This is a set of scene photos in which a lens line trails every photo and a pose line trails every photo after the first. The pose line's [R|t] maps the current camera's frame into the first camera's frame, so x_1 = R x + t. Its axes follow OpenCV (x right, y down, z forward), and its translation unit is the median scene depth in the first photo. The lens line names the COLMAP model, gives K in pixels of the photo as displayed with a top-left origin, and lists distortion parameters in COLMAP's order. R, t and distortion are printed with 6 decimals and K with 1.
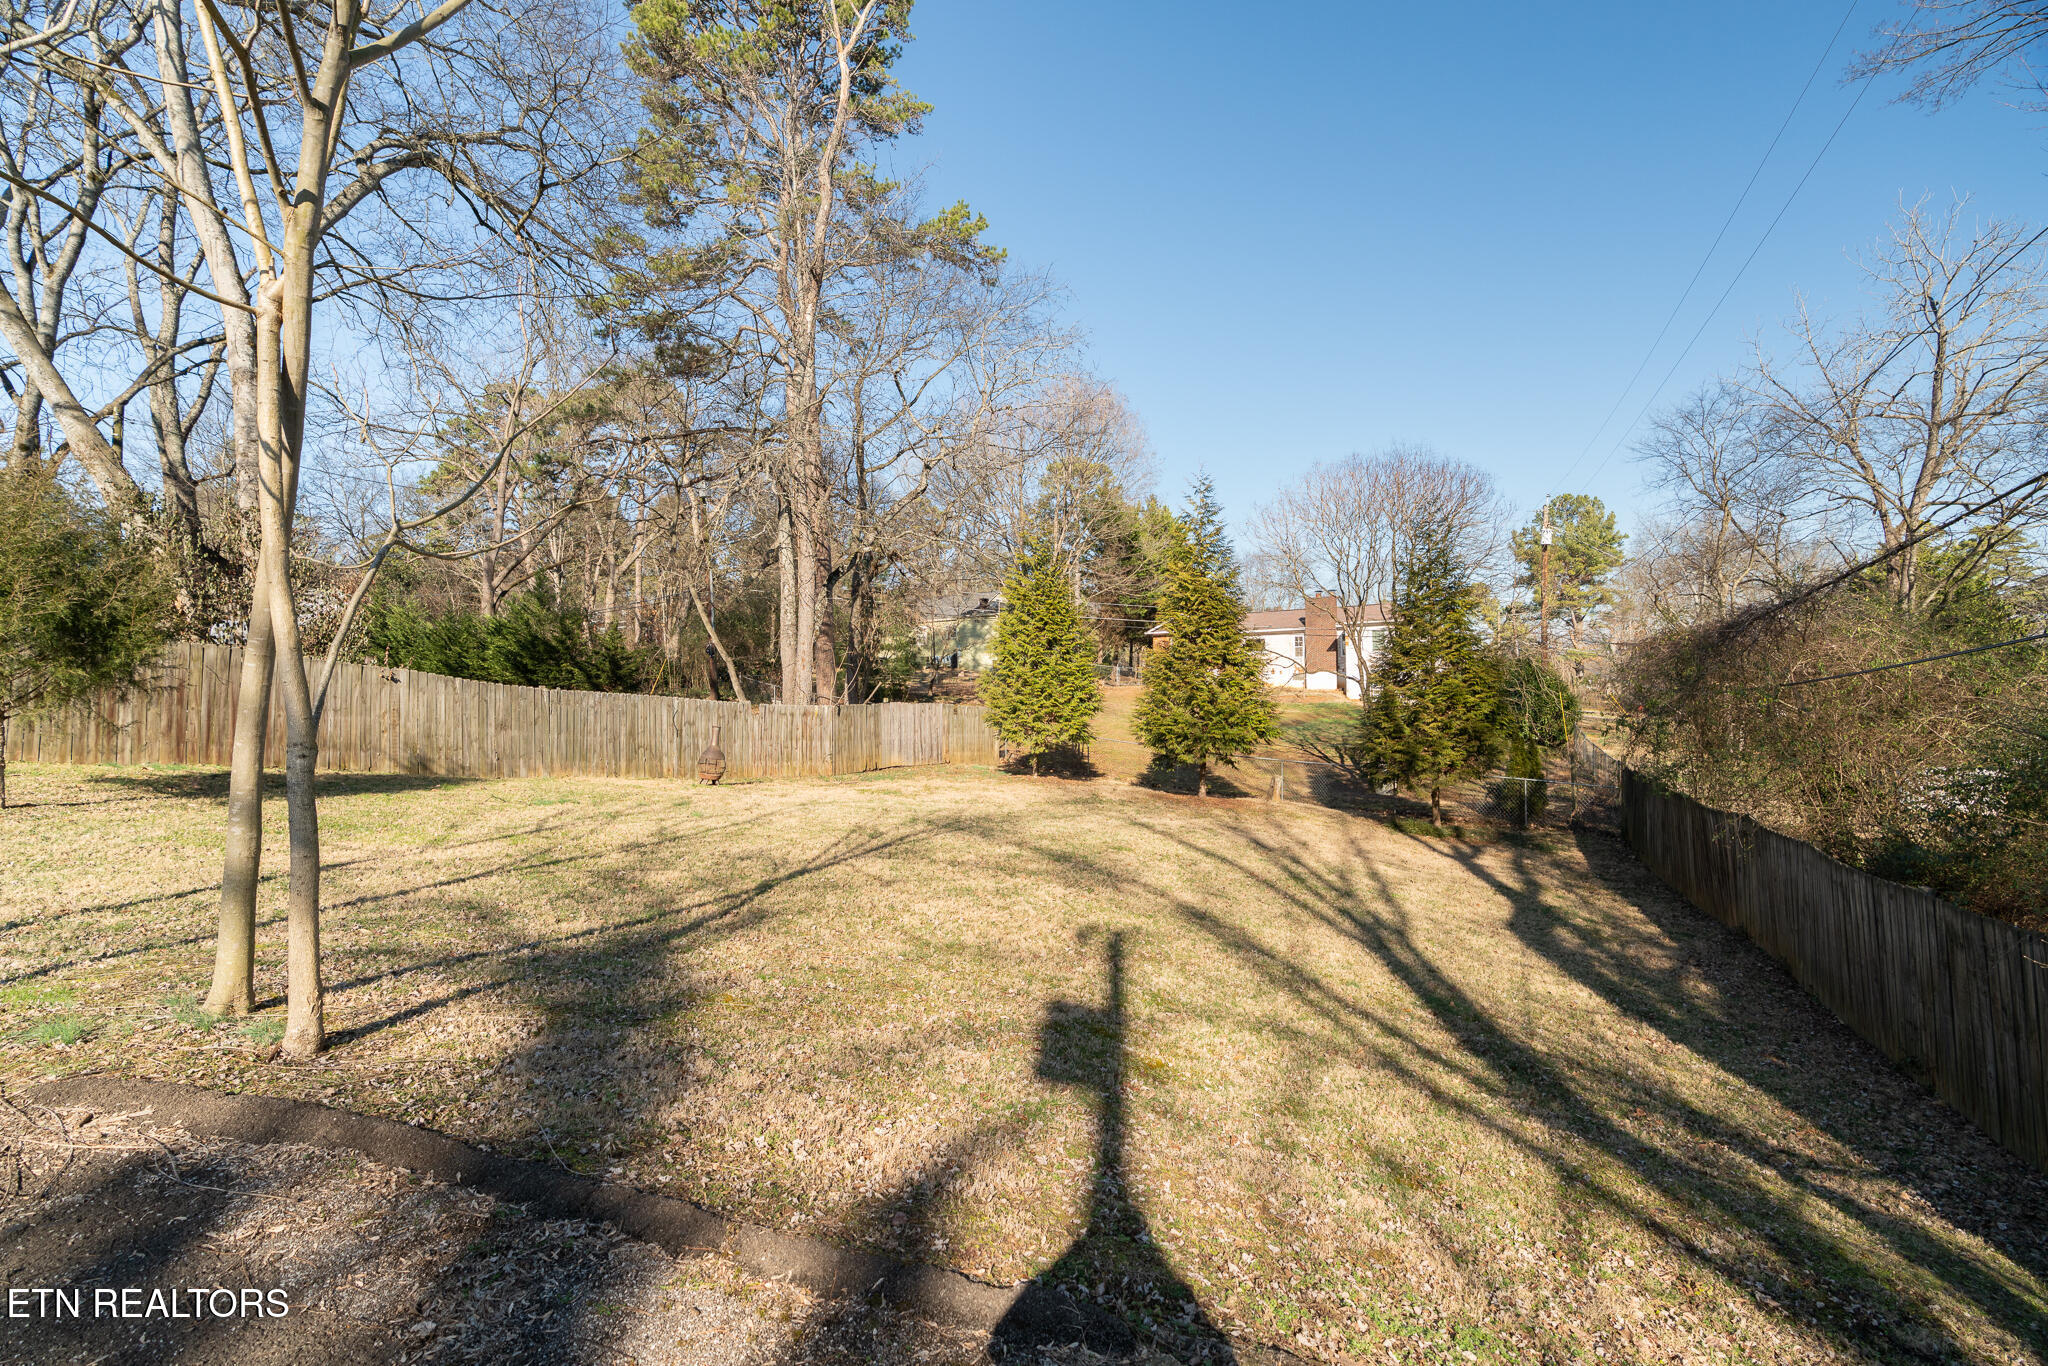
lens RADIAL K [[937.3, 0, 1008.6], [0, 937.3, 687.0], [0, 0, 1]] dist [-0.005227, 0.000371]
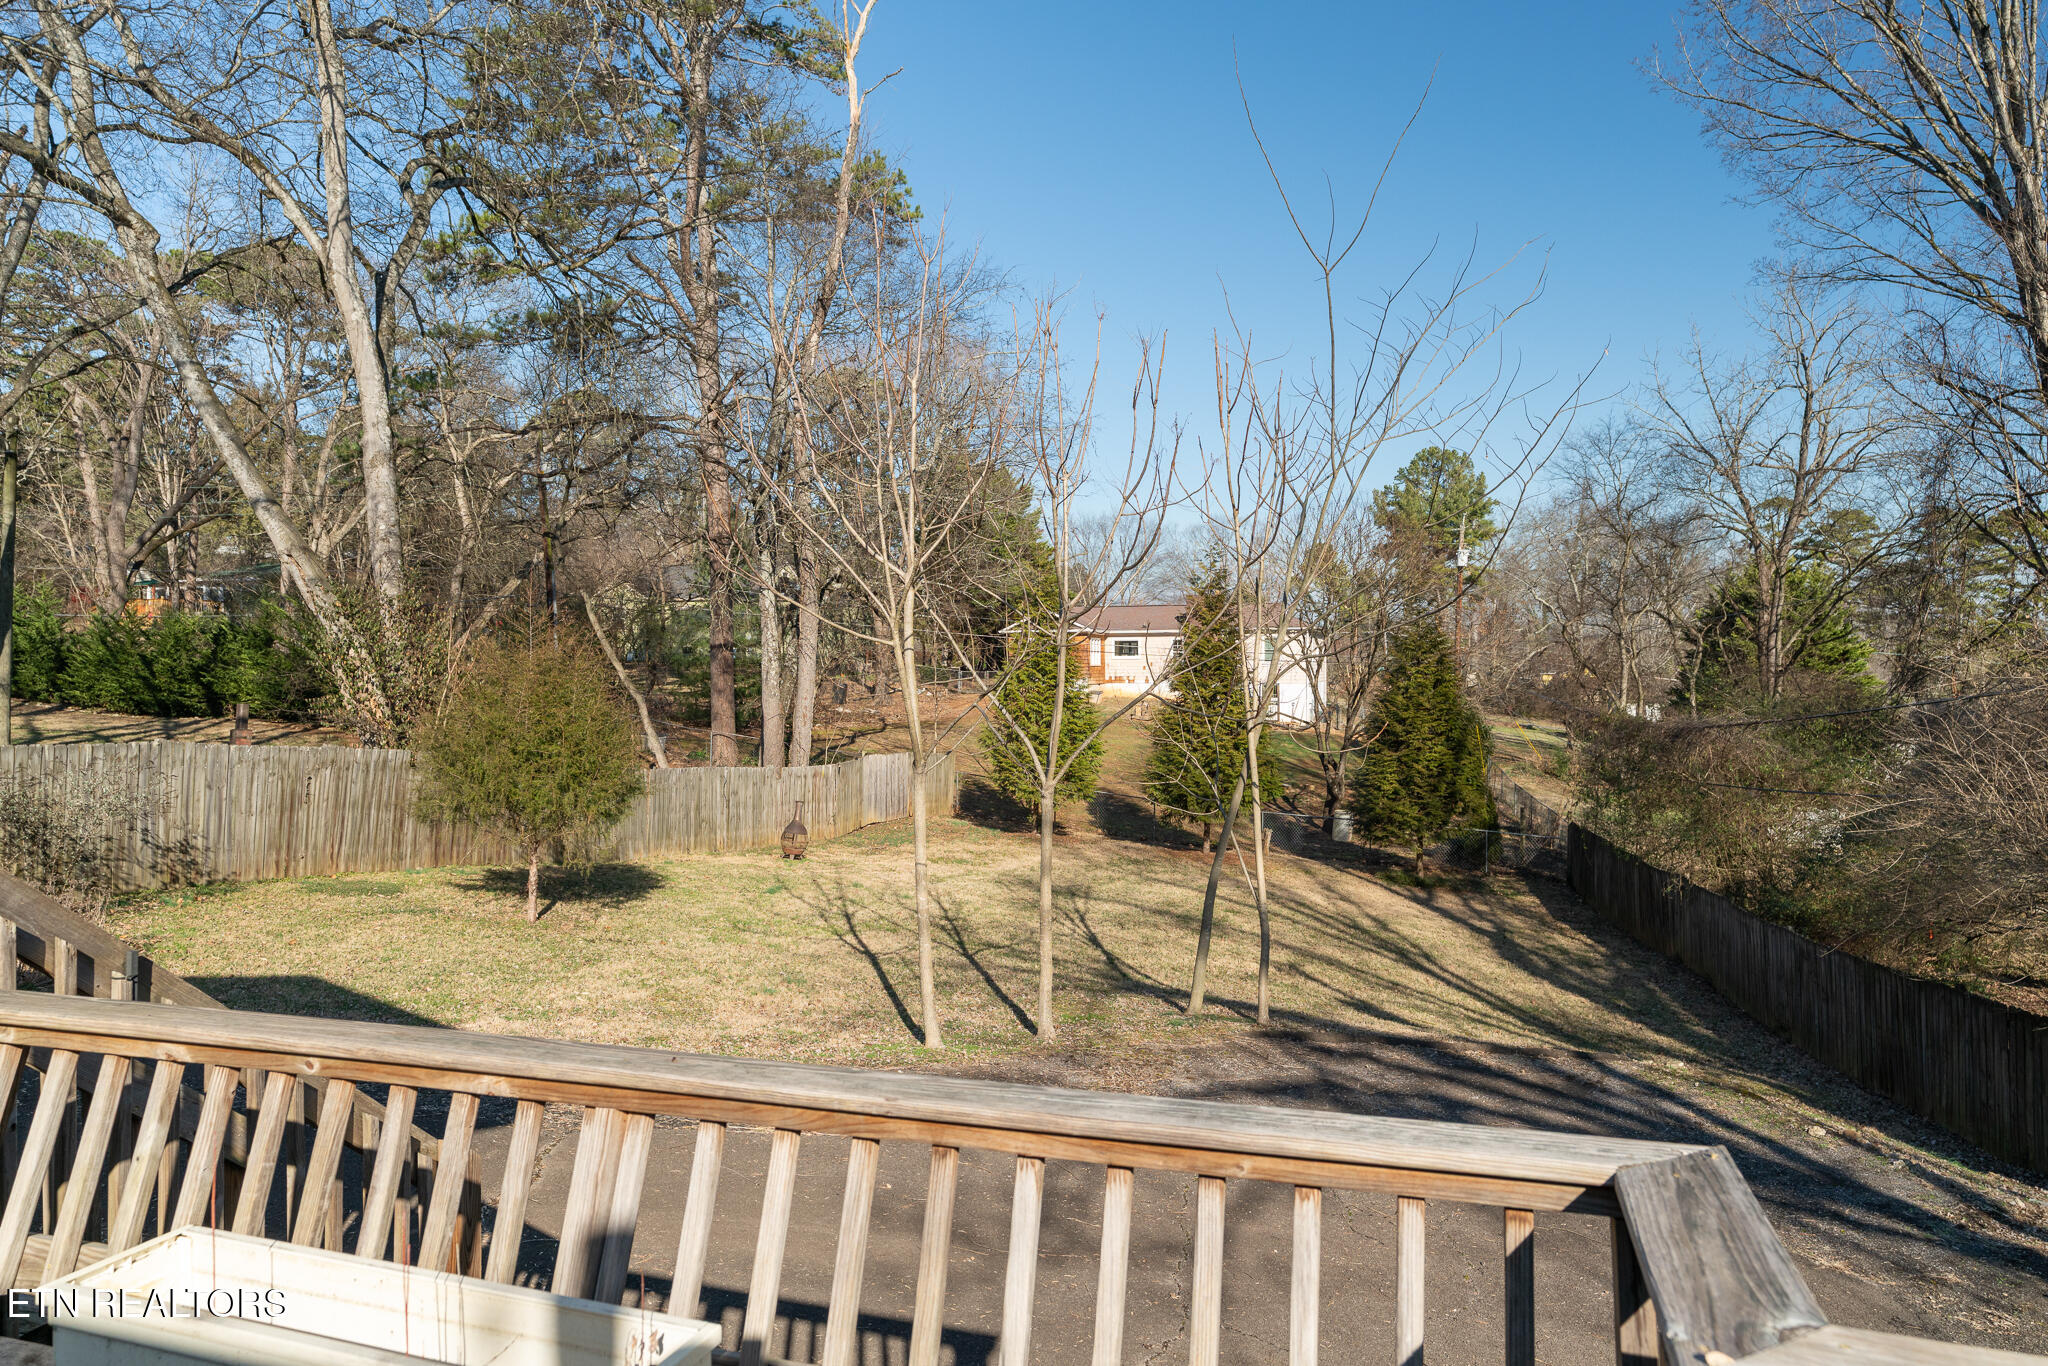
lens RADIAL K [[1366.6, 0, 1026.2], [0, 1366.6, 682.5], [0, 0, 1]] dist [-0.013462, -0.002952]
pose [[0.963950, 0.011755, 0.265825, -0.254541], [-0.017137, 0.999692, 0.017936, -0.062157], [-0.265532, -0.021845, 0.963854, -0.251369]]
